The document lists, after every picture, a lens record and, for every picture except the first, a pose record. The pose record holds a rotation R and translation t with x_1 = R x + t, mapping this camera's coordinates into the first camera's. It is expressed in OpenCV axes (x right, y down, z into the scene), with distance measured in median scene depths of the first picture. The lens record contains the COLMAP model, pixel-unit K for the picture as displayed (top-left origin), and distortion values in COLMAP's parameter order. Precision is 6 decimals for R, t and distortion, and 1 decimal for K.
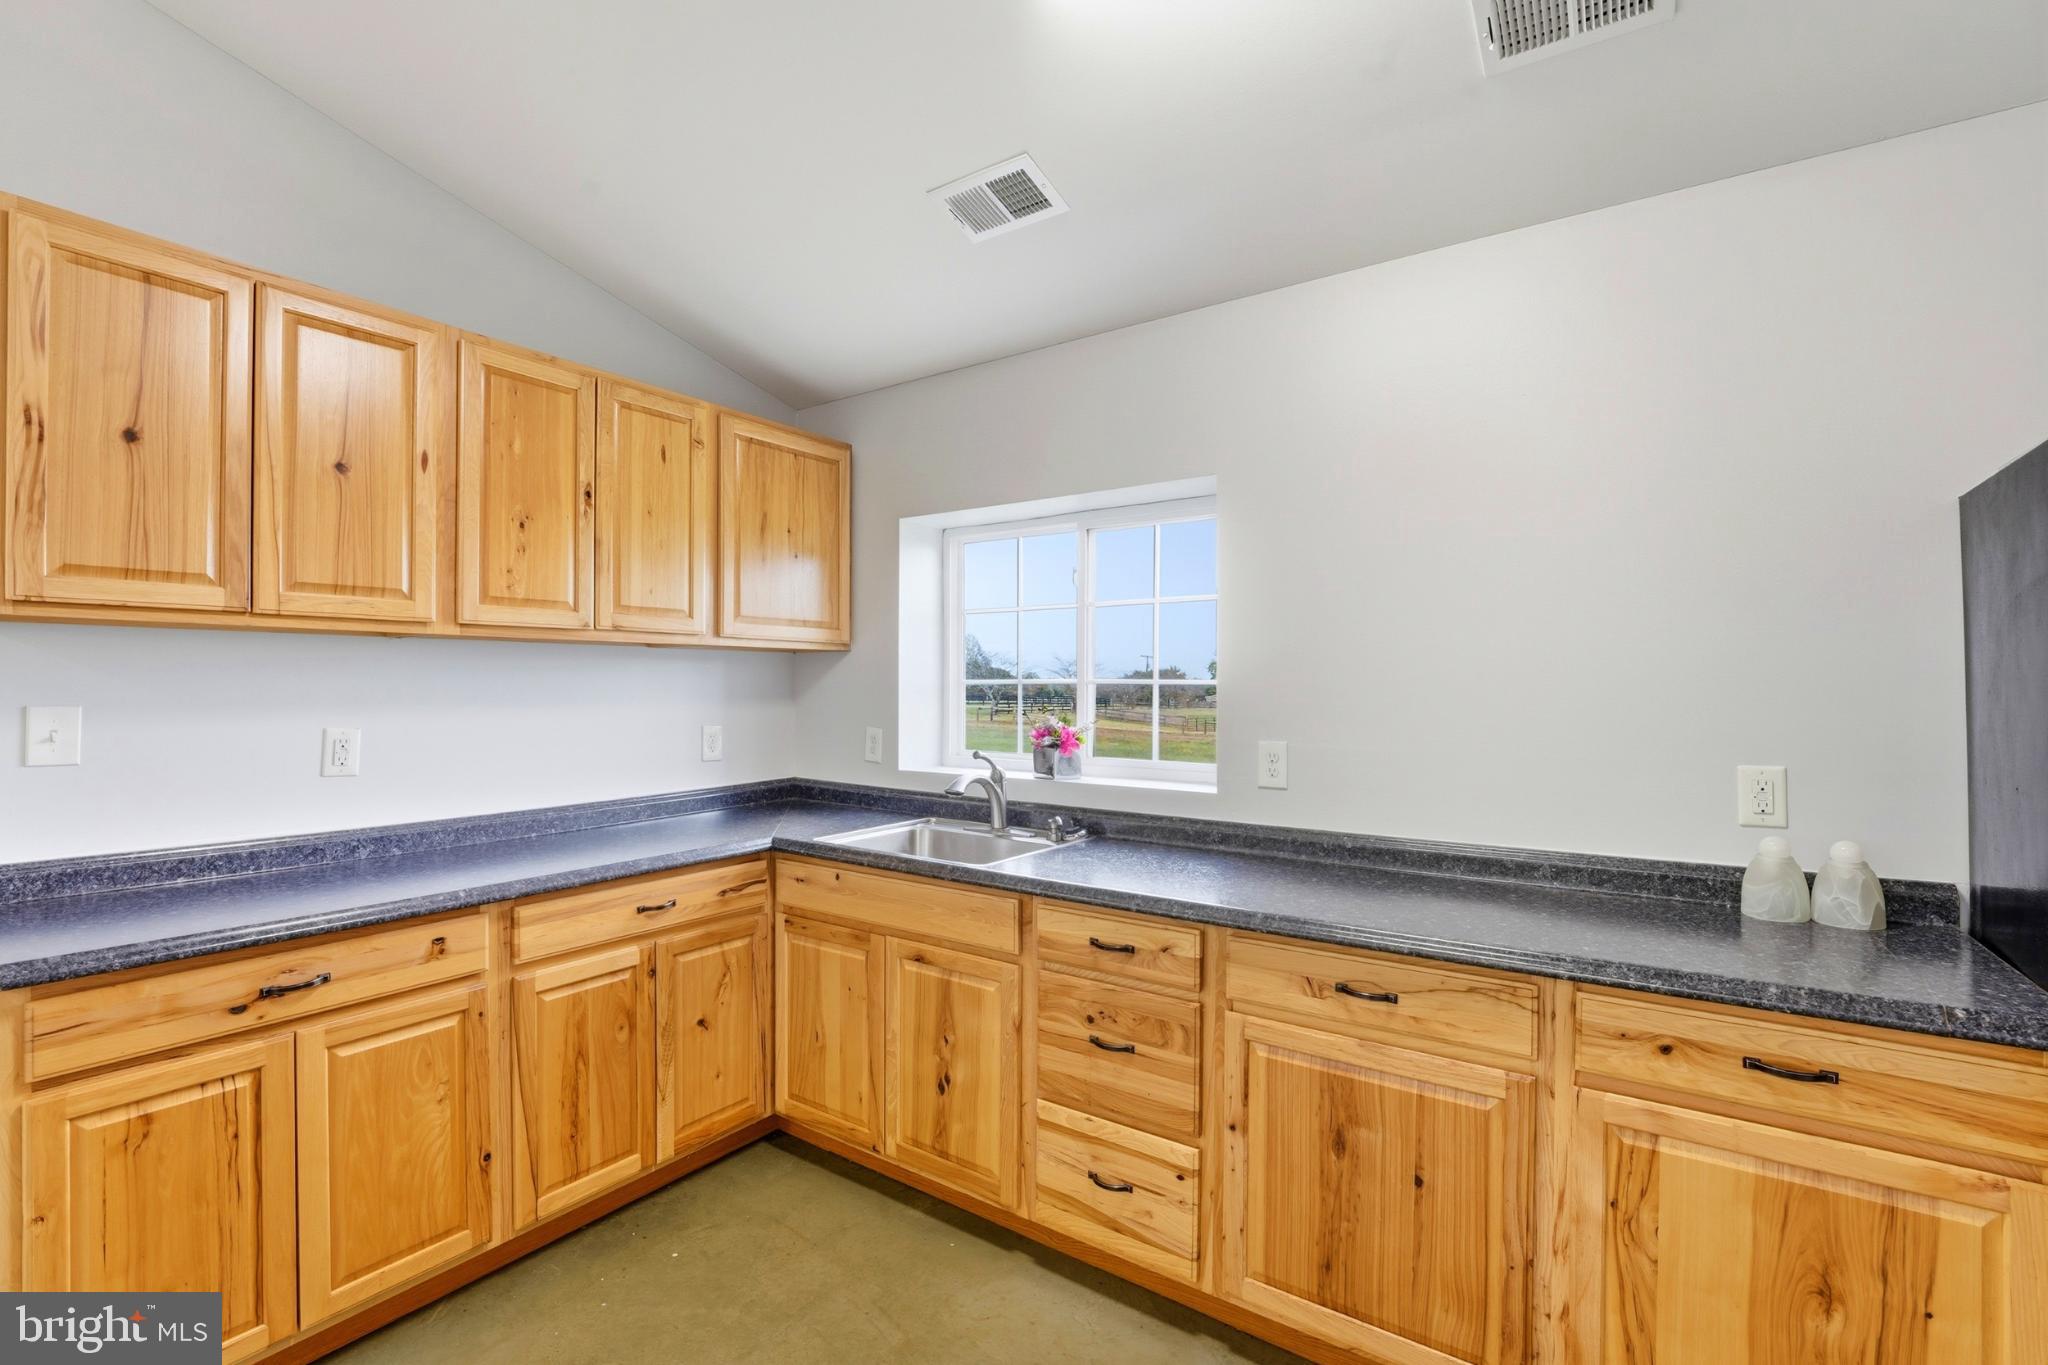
lens RADIAL K [[940.3, 0, 1017.6], [0, 940.3, 682.5], [0, 0, 1]] dist [-0.017185, -0.000250]
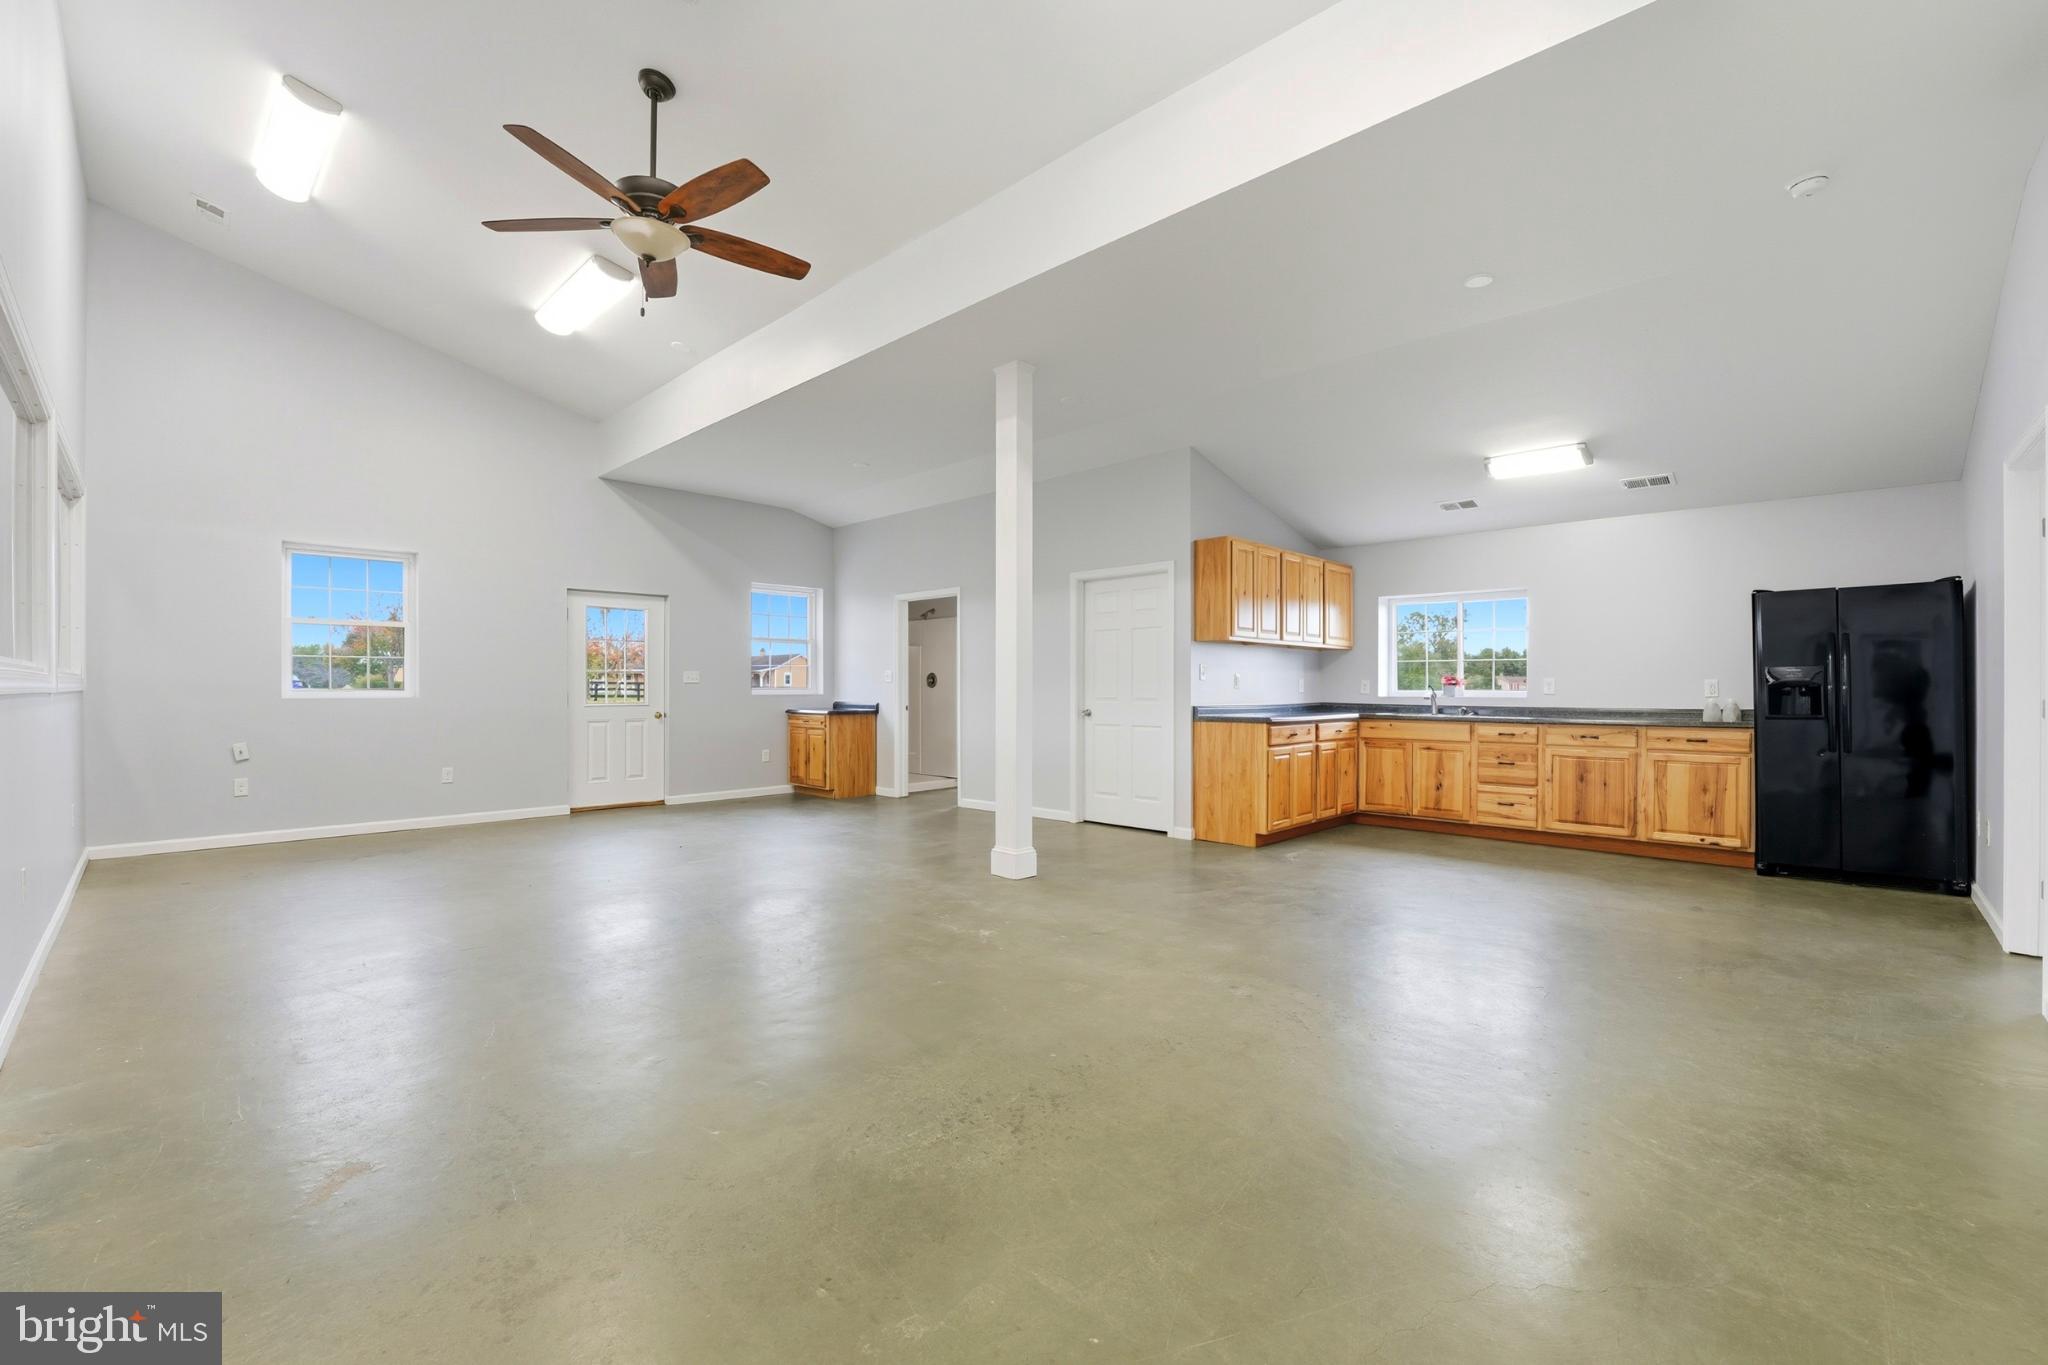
lens RADIAL K [[891.7, 0, 1033.5], [0, 891.7, 683.5], [0, 0, 1]] dist [-0.016613, -0.000511]
pose [[0.988216, 0.000679, -0.153063, -1.101231], [-0.001212, 0.999994, -0.003389, 0.110736], [0.153060, 0.003534, 0.988211, -2.440232]]
